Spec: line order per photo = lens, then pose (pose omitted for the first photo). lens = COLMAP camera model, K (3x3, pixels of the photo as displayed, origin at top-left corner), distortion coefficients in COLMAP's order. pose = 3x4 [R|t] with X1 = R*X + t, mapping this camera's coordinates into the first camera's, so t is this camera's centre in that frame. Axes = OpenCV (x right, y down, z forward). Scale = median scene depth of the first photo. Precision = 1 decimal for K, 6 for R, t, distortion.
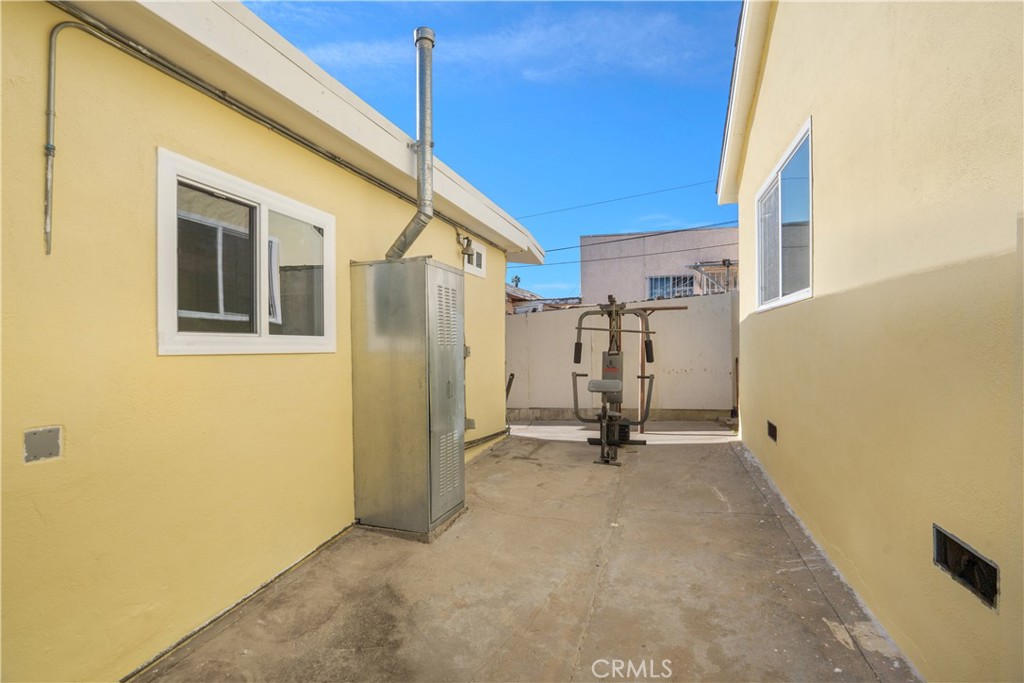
lens RADIAL K [[479.5, 0, 502.0], [0, 479.5, 346.3], [0, 0, 1]] dist [-0.039828, 0.012697]
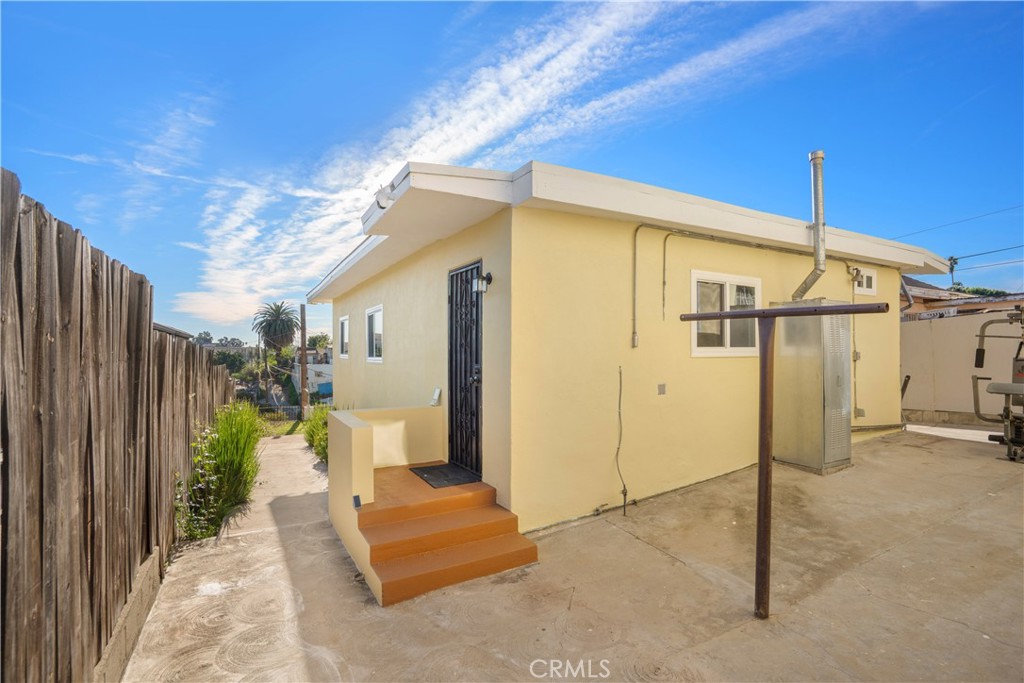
lens RADIAL K [[479.5, 0, 516.6], [0, 479.5, 347.3], [0, 0, 1]] dist [-0.039828, 0.012697]
pose [[0.747058, -0.002886, -0.664753, 0.099990], [0.001006, 0.999994, -0.003211, -0.011342], [0.664758, 0.001731, 0.747056, -0.652301]]
